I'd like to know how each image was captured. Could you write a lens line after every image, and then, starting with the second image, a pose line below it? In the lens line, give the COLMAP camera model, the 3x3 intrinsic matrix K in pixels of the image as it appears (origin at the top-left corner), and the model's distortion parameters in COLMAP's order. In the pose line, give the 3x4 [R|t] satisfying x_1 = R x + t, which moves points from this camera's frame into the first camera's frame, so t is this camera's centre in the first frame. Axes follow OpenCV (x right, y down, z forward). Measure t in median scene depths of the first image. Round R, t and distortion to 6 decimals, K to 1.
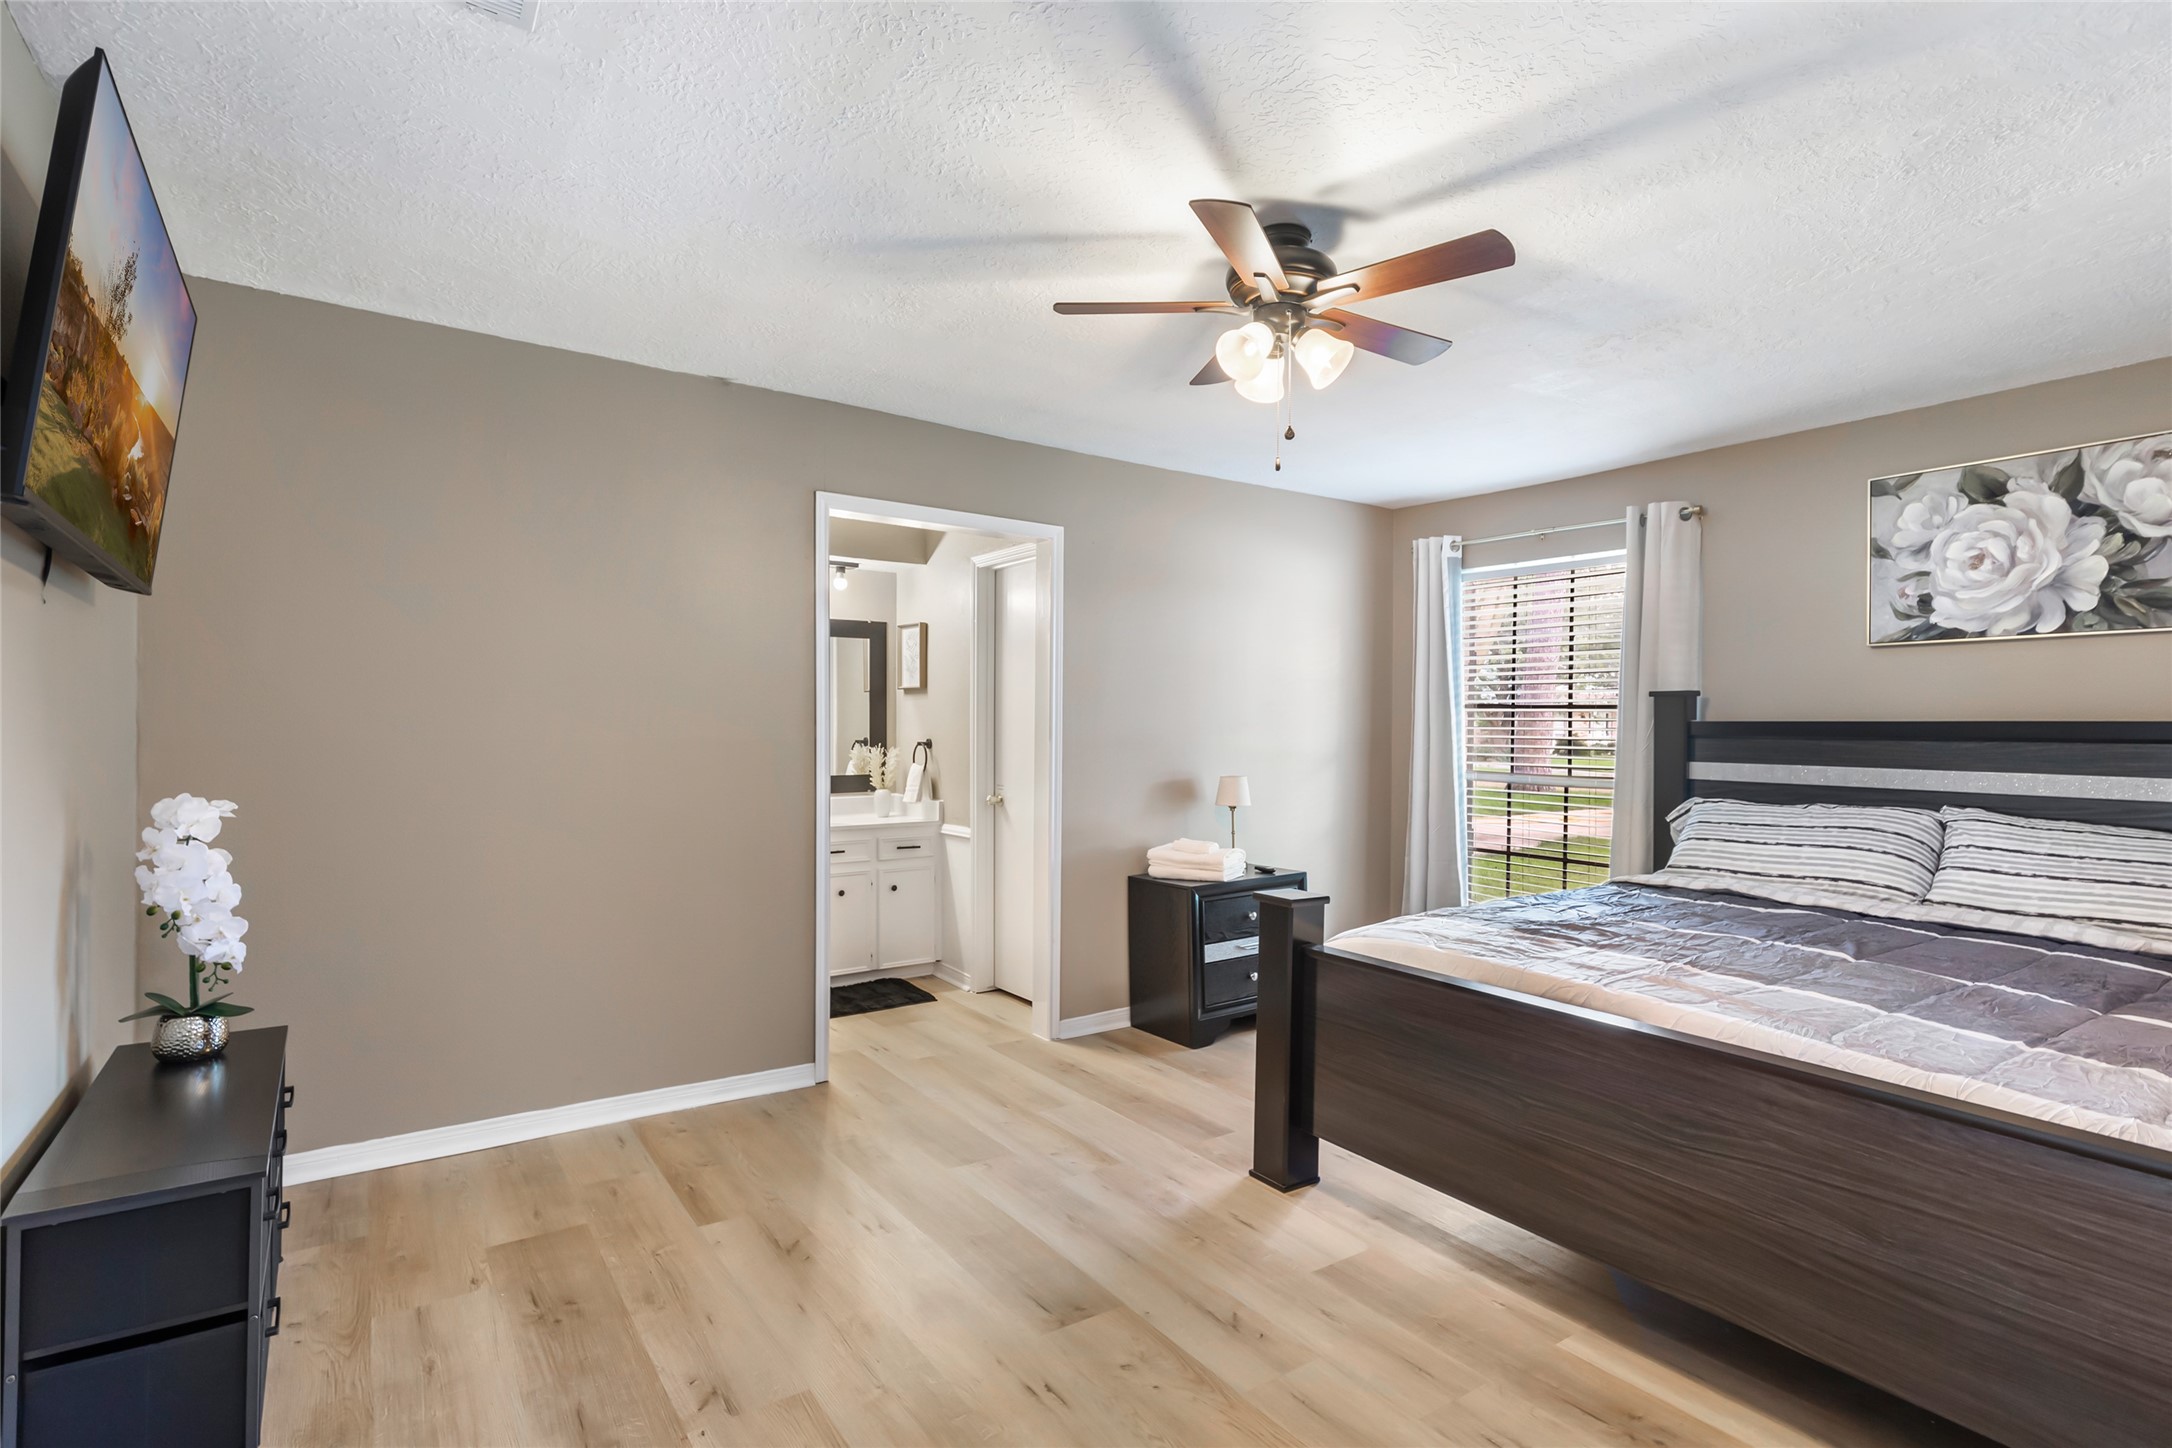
lens RADIAL K [[1025.4, 0, 1086.0], [0, 1025.4, 724.0], [0, 0, 1]] dist [-0.000126, 0.000119]
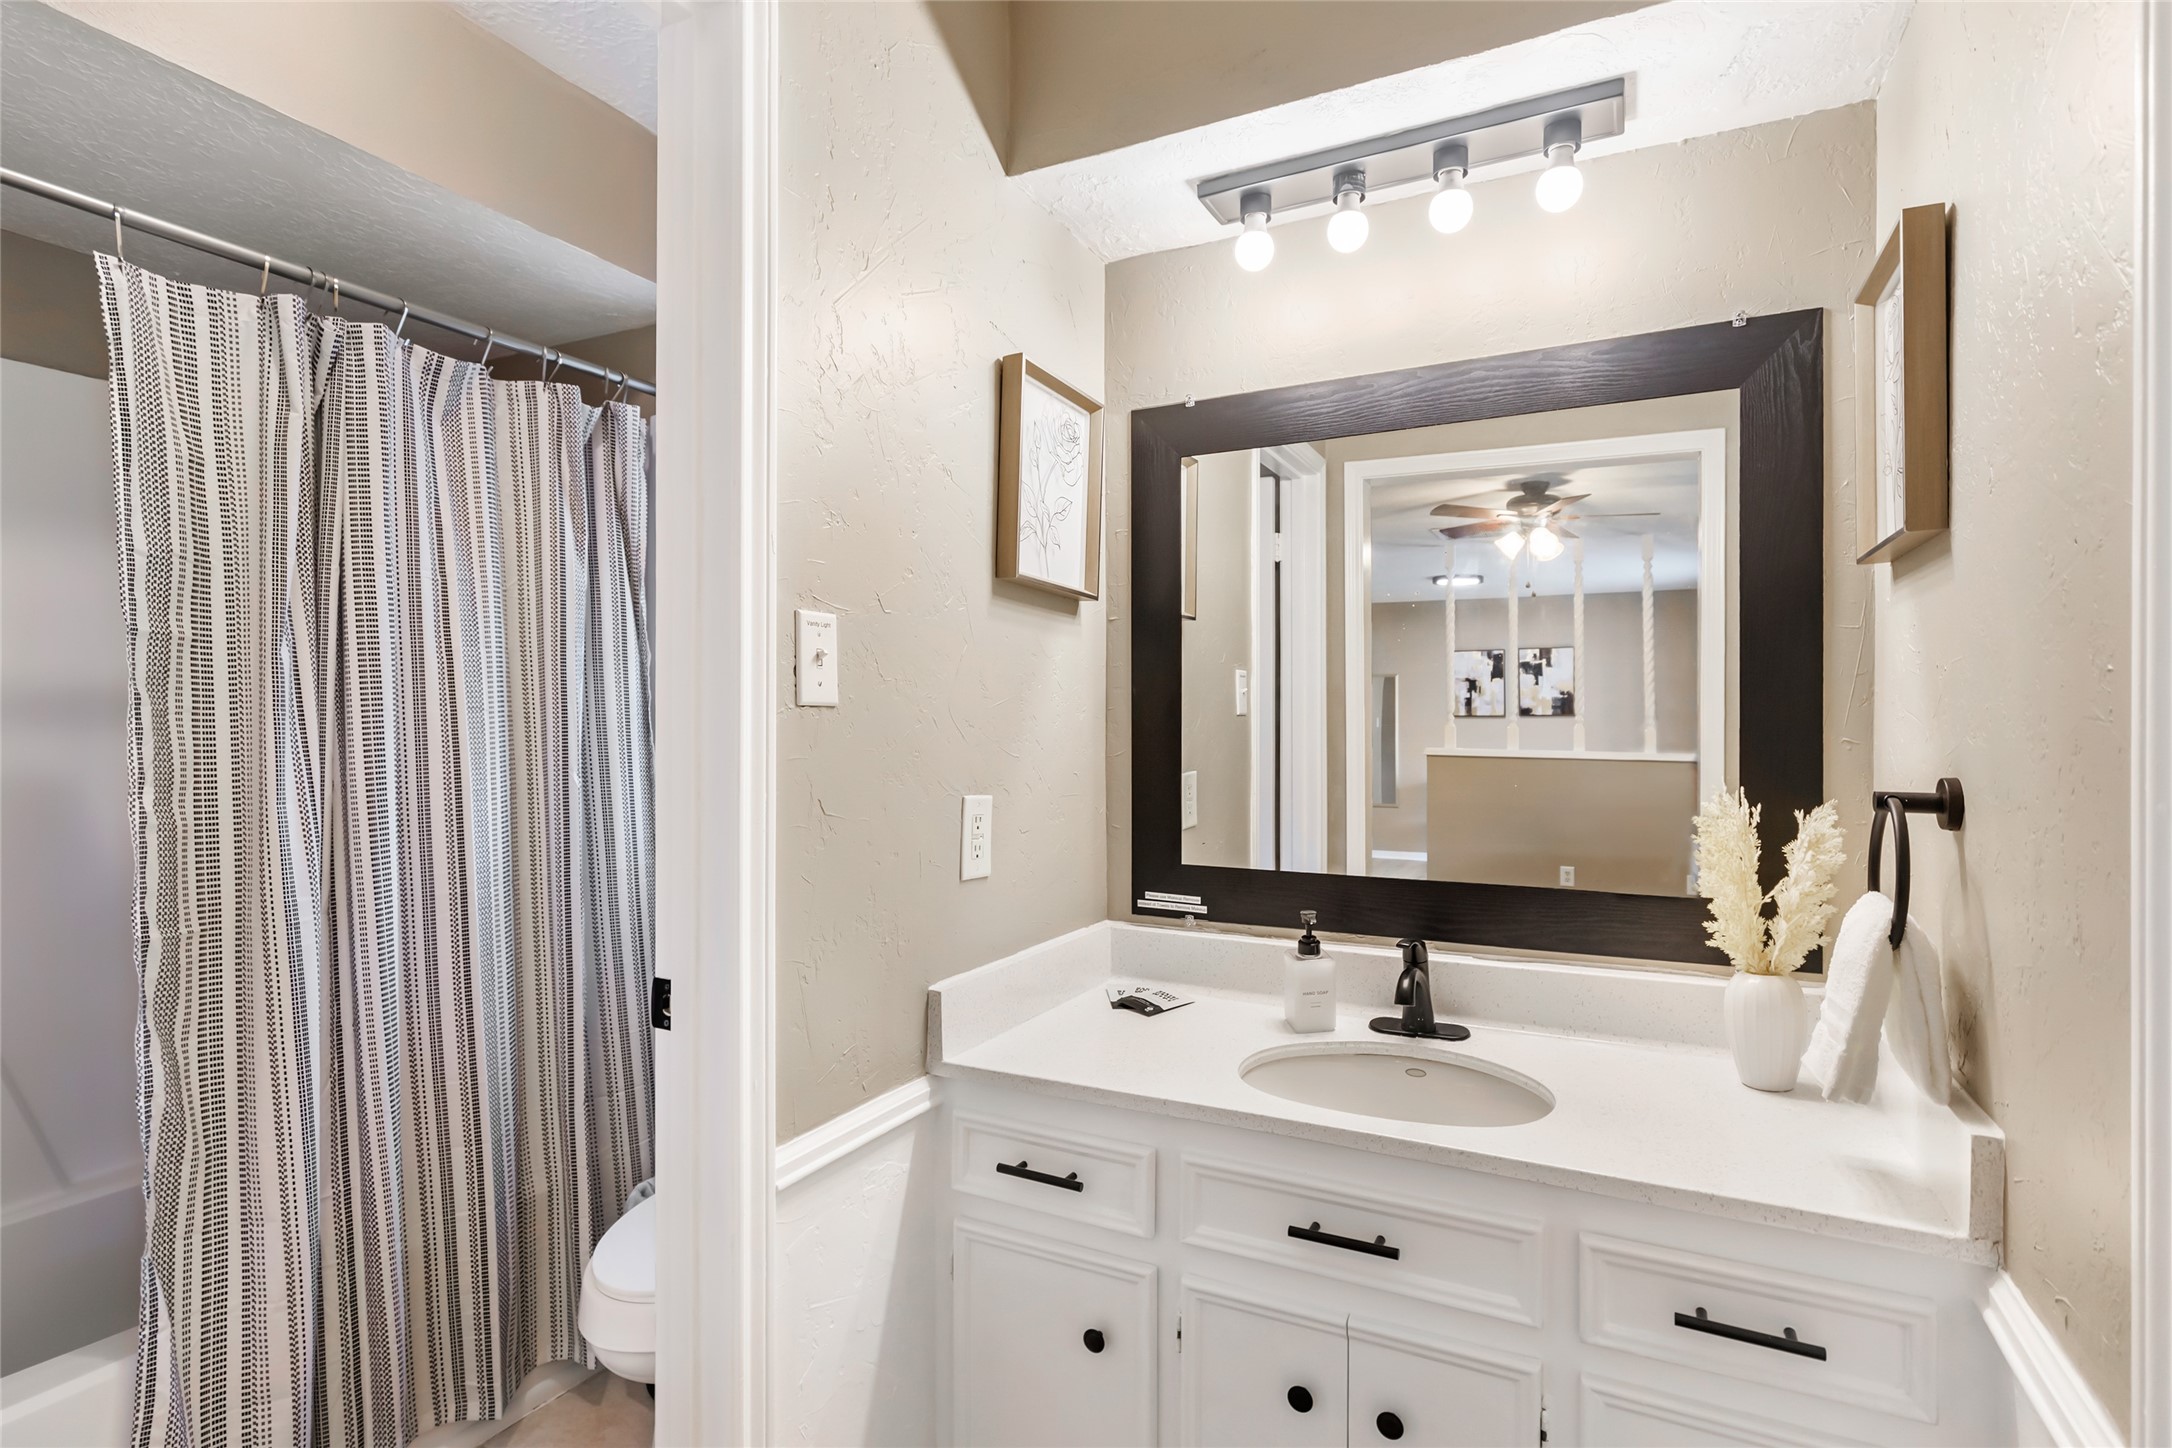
lens RADIAL K [[1025.4, 0, 1086.0], [0, 1025.4, 724.0], [0, 0, 1]] dist [-0.000126, 0.000119]
pose [[0.460234, -0.003163, -0.887792, -0.055806], [0.002923, 0.999994, -0.002047, 0.004887], [0.887793, -0.001653, 0.460240, 0.755954]]
